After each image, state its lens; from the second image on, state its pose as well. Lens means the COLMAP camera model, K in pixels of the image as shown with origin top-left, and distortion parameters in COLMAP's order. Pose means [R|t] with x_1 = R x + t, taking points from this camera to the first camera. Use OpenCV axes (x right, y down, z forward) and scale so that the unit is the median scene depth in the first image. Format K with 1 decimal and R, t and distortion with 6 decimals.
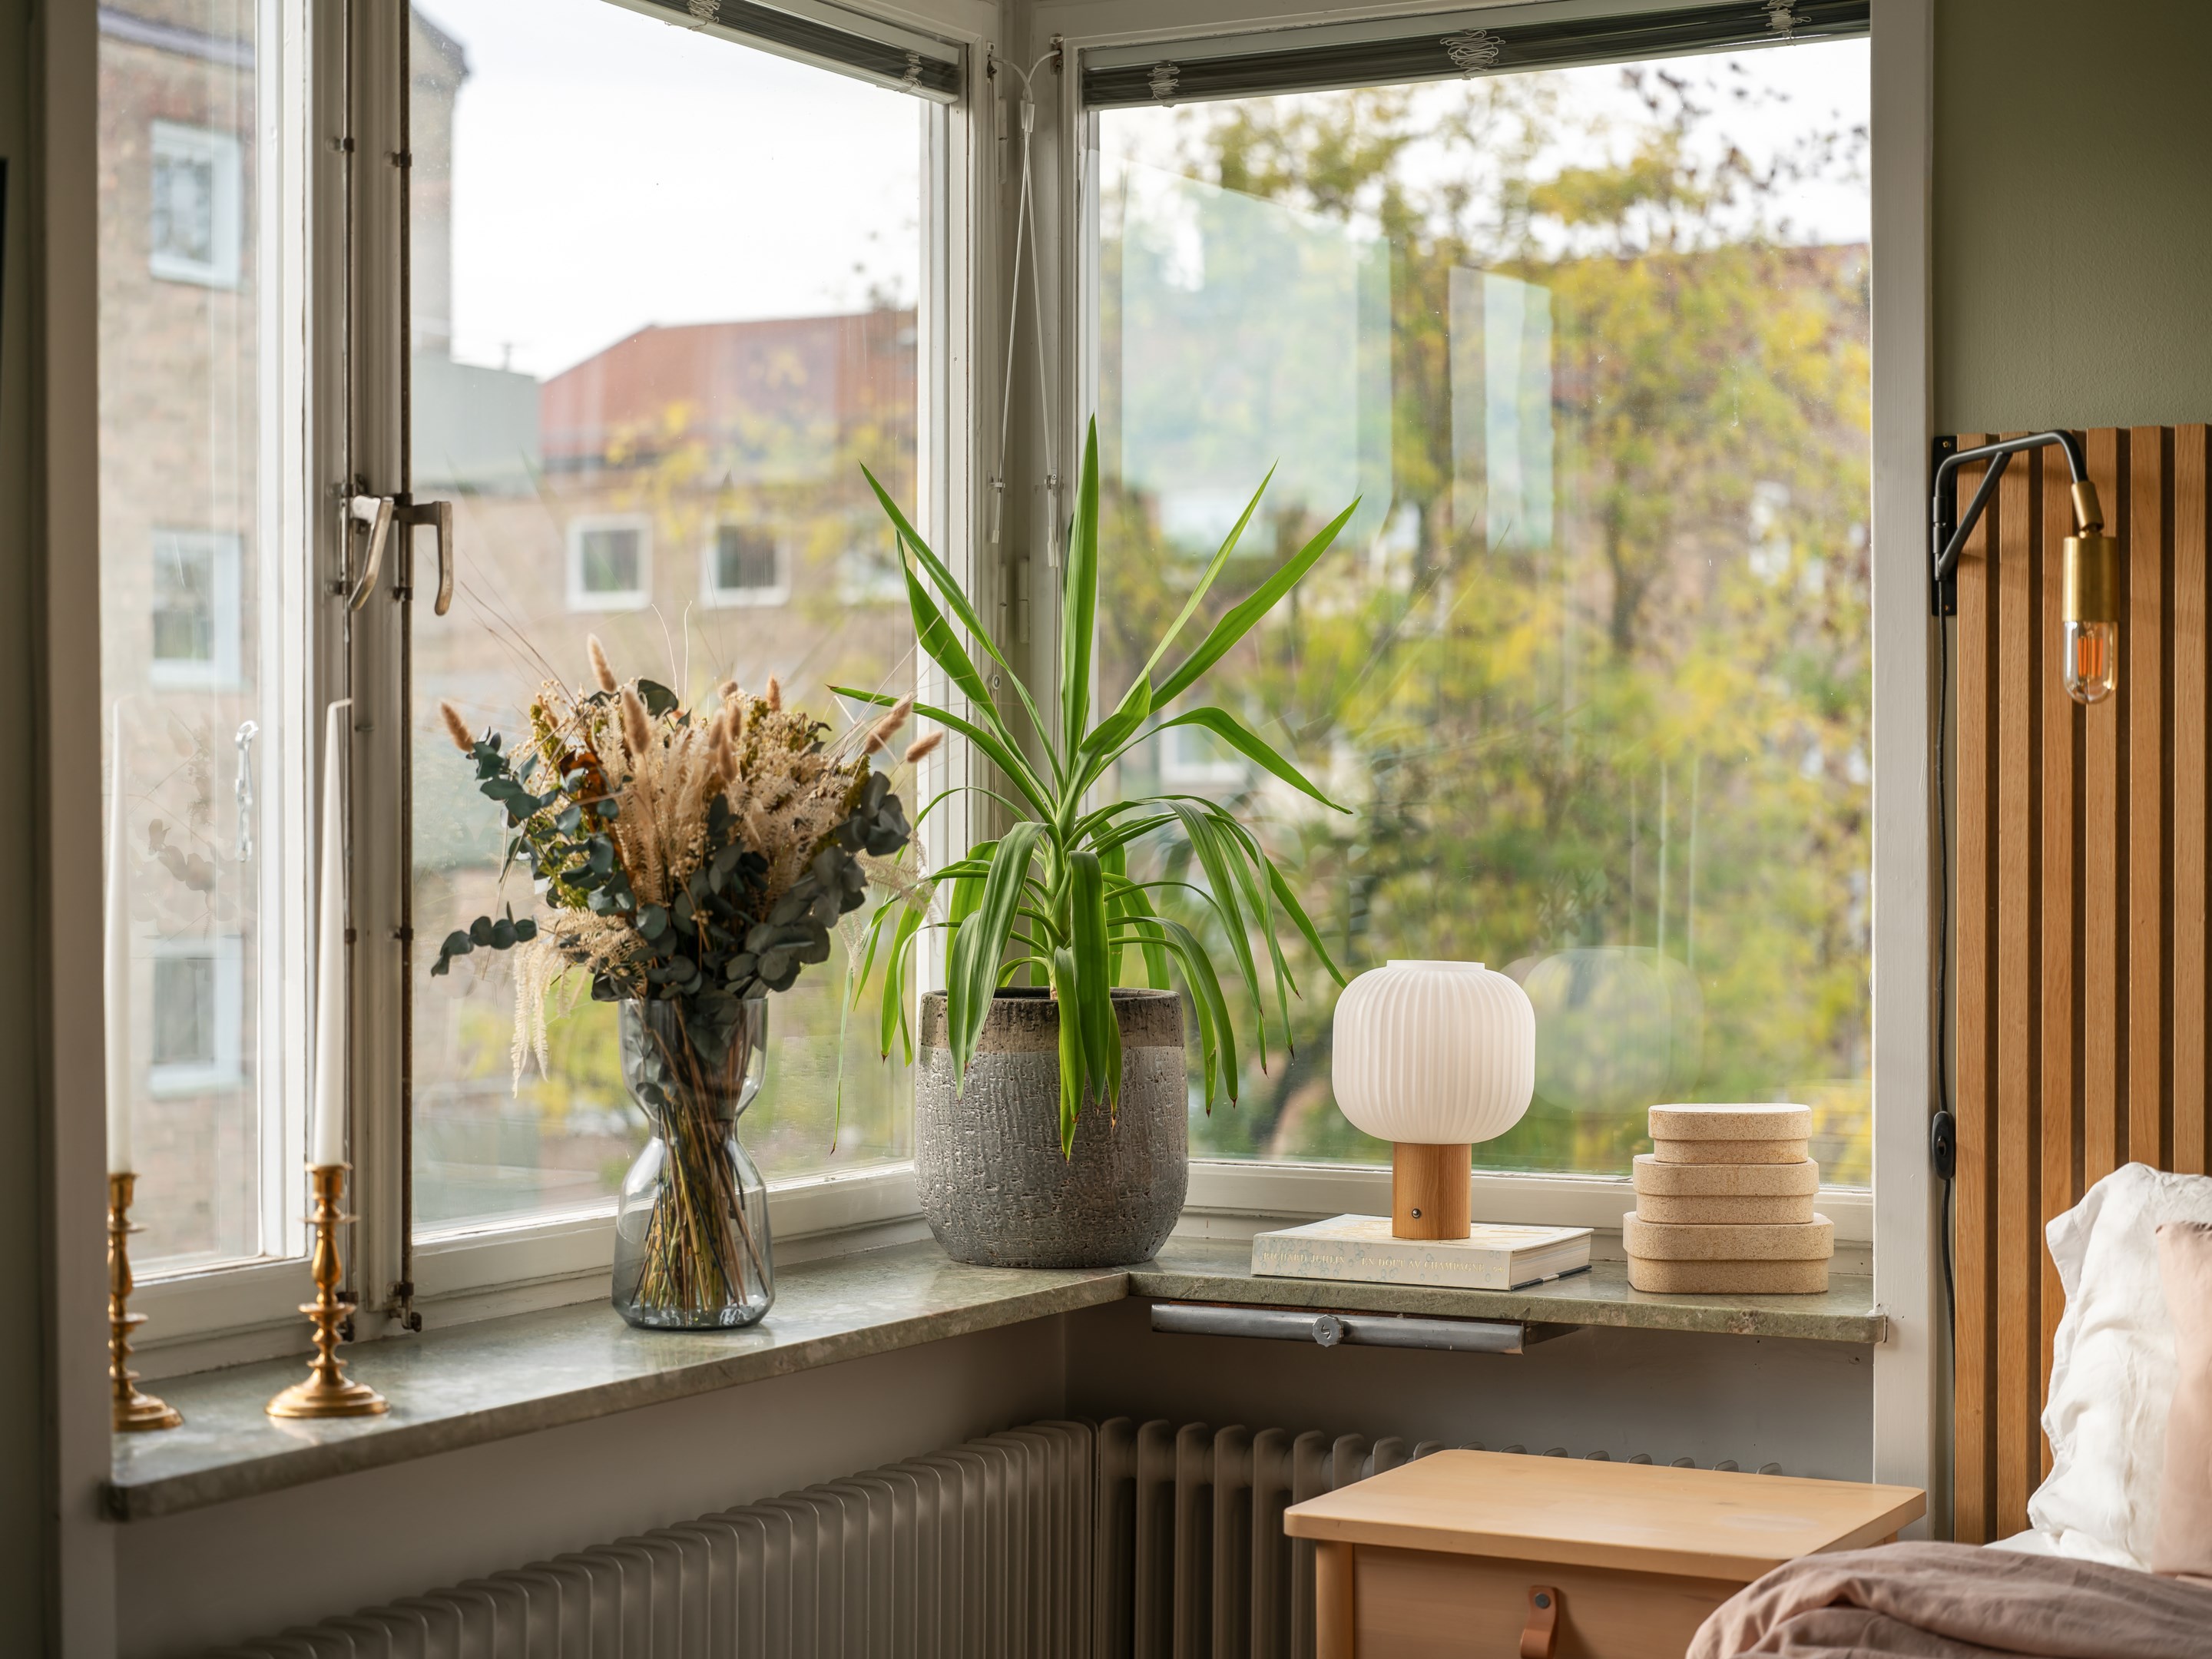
lens RADIAL K [[3942.9, 0, 1106.0], [0, 3942.9, 829.5], [0, 0, 1]] dist [-0.037591, 0.005888]
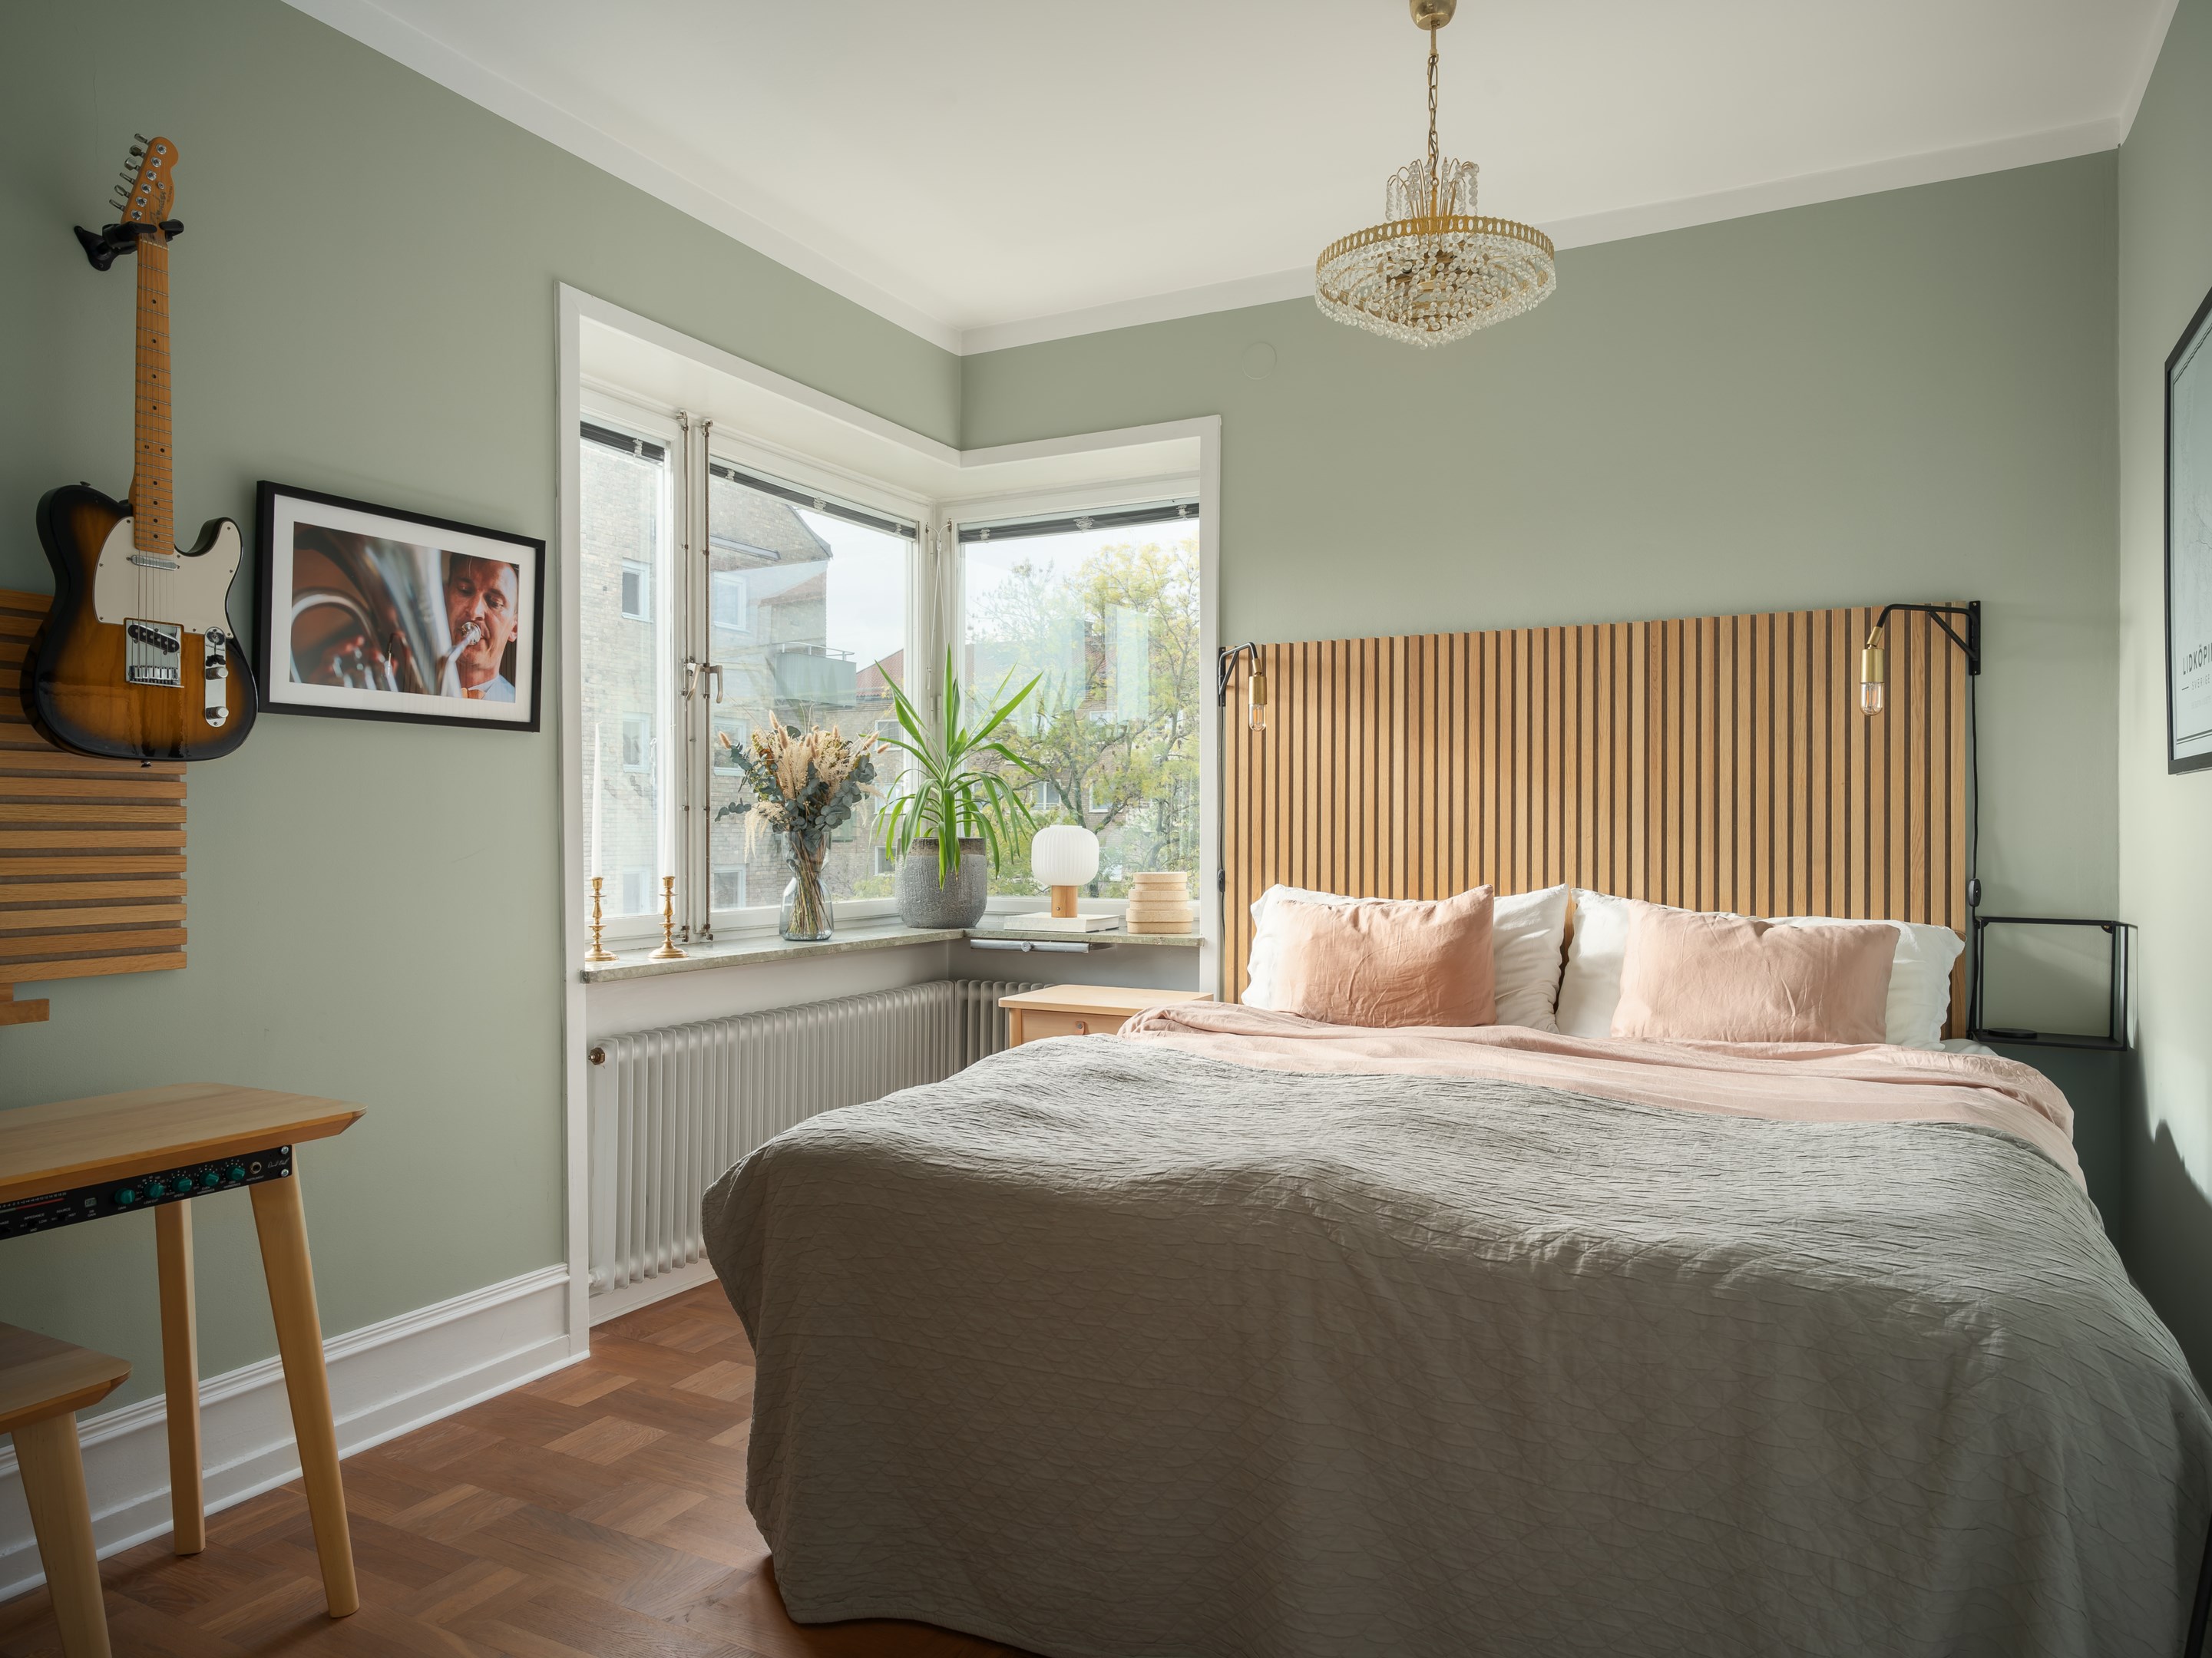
lens RADIAL K [[1441.8, 0, 1106.0], [0, 1441.8, 829.0], [0, 0, 1]] dist [0.000379, -0.004741]
pose [[0.999810, 0.000277, 0.019504, 0.103623], [-0.000186, 0.999989, -0.004682, 0.046017], [-0.019505, 0.004677, 0.999799, -0.110178]]
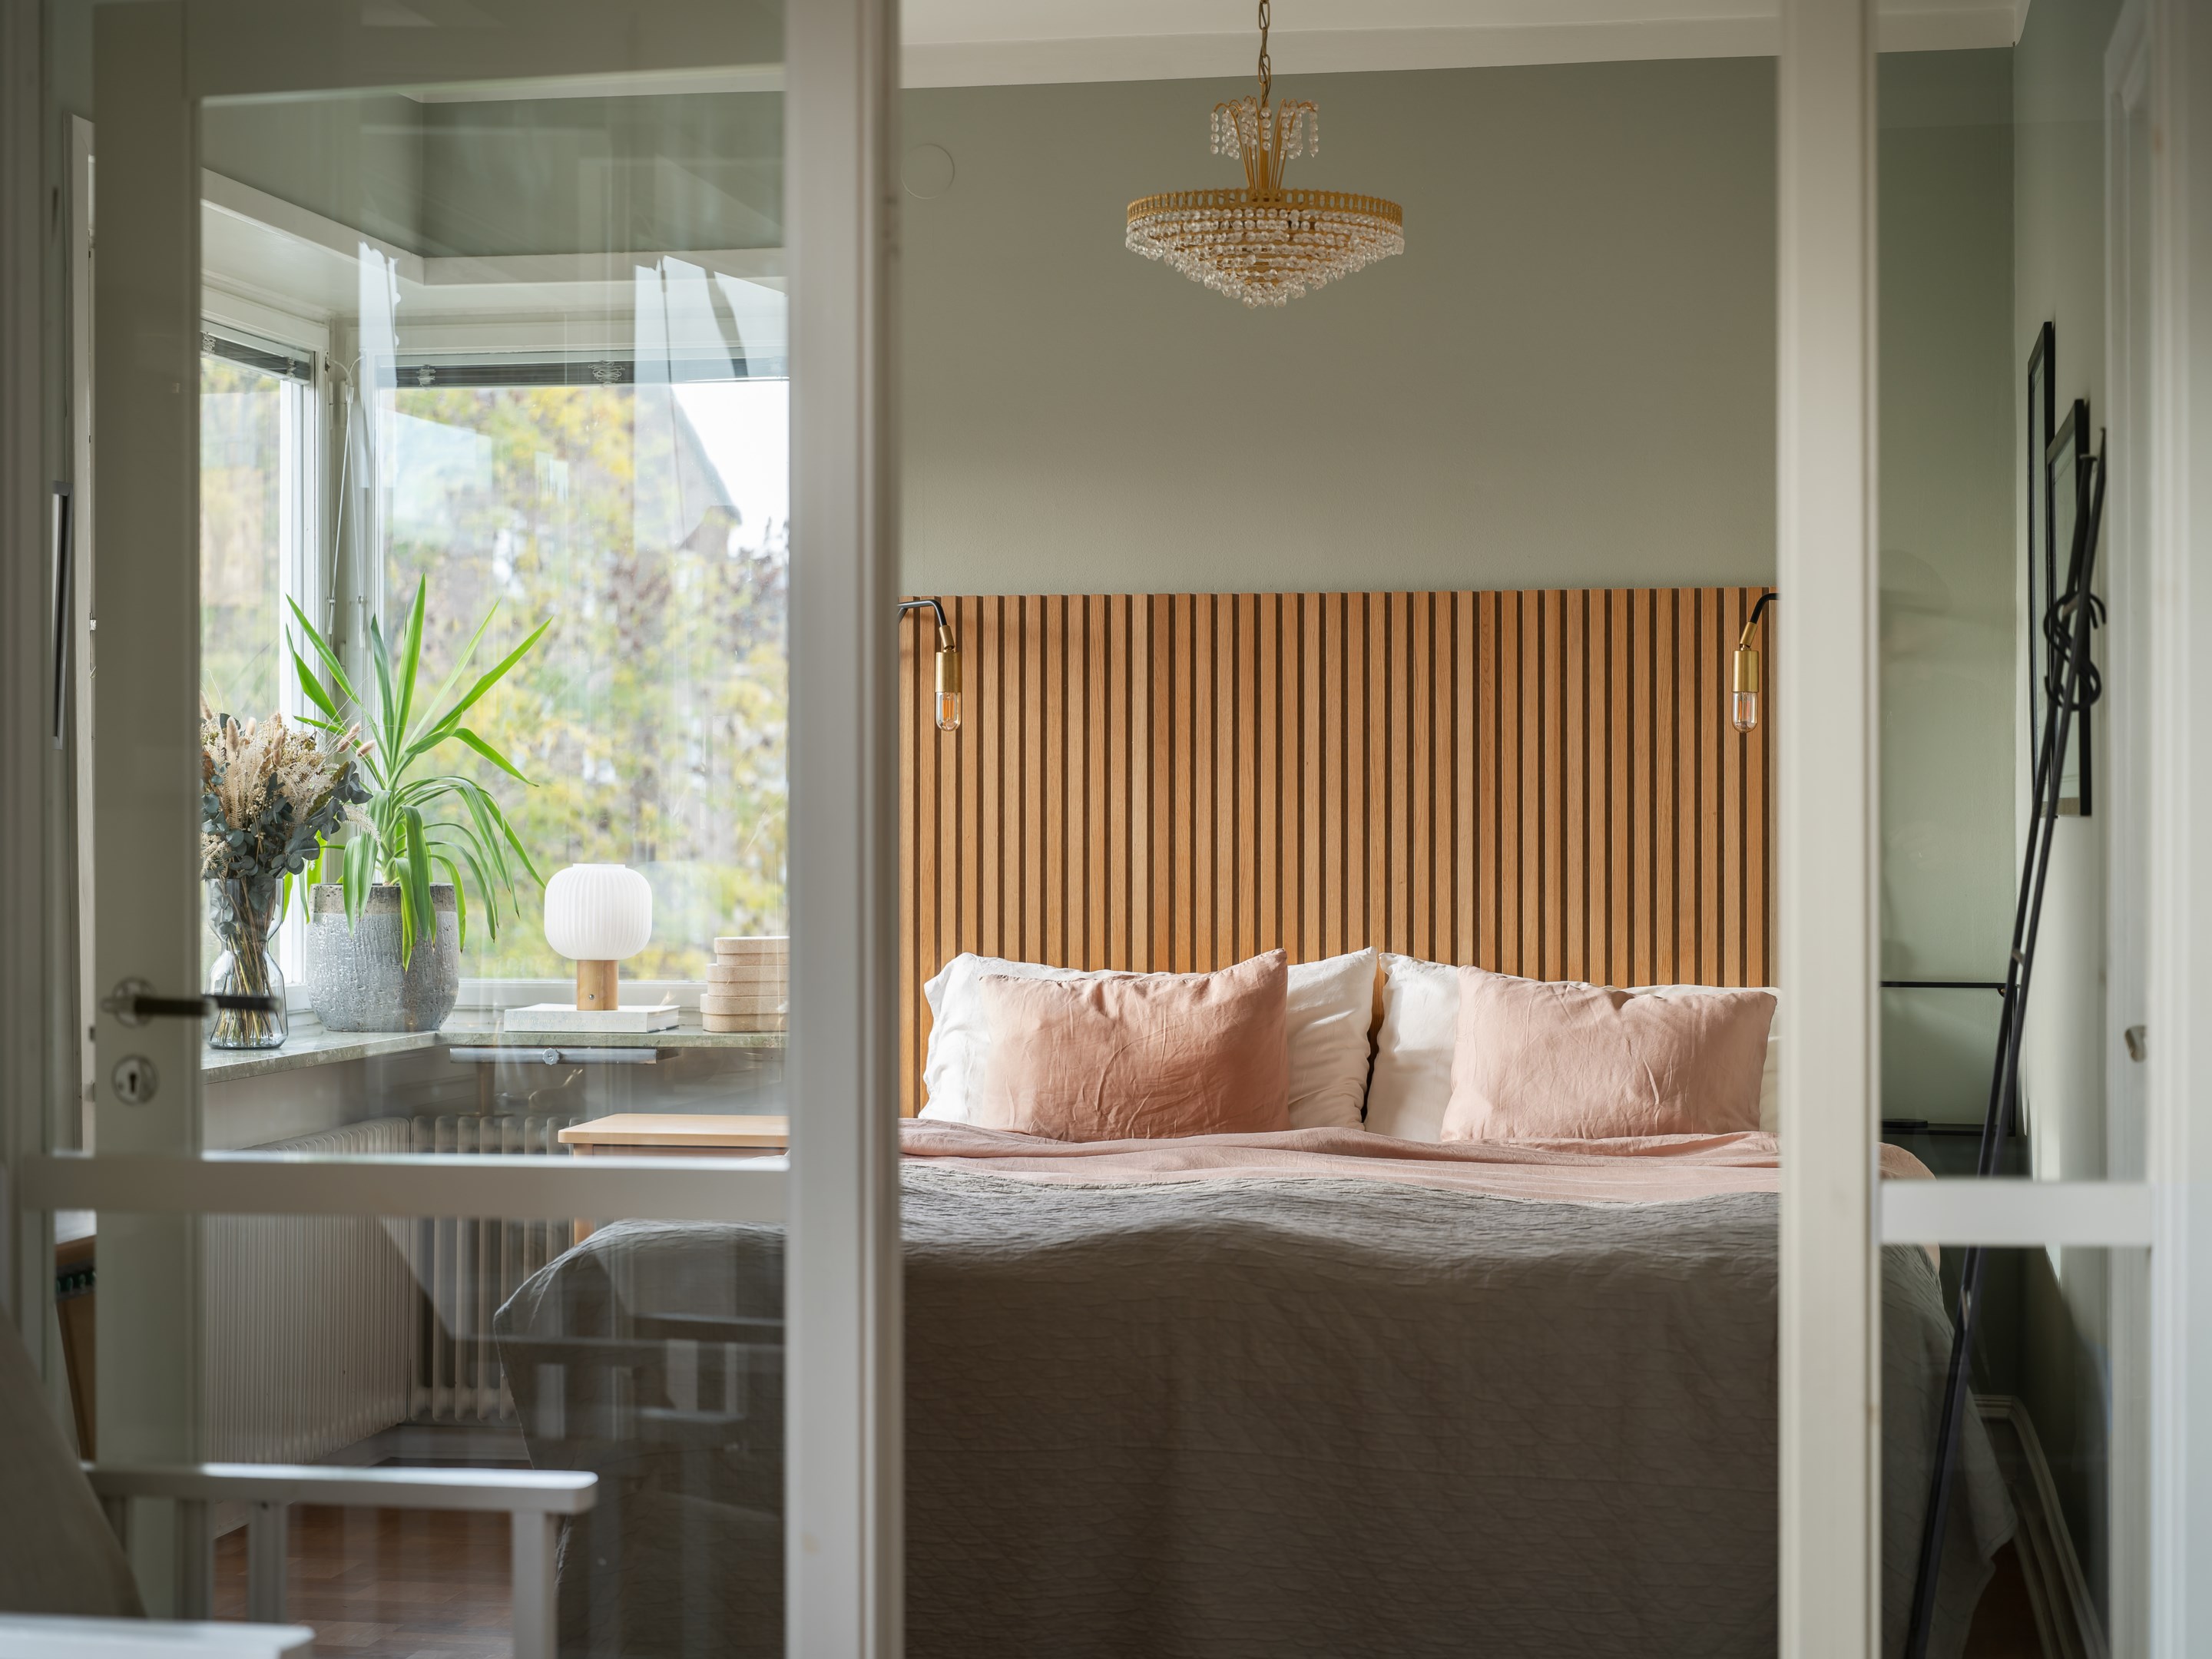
lens RADIAL K [[3942.9, 0, 1106.0], [0, 3942.9, 829.5], [0, 0, 1]] dist [-0.037591, 0.005888]
pose [[0.946975, -0.002213, 0.321299, -0.325540], [0.002601, 0.999996, -0.000778, 0.021254], [-0.321296, 0.001572, 0.946977, -0.960140]]
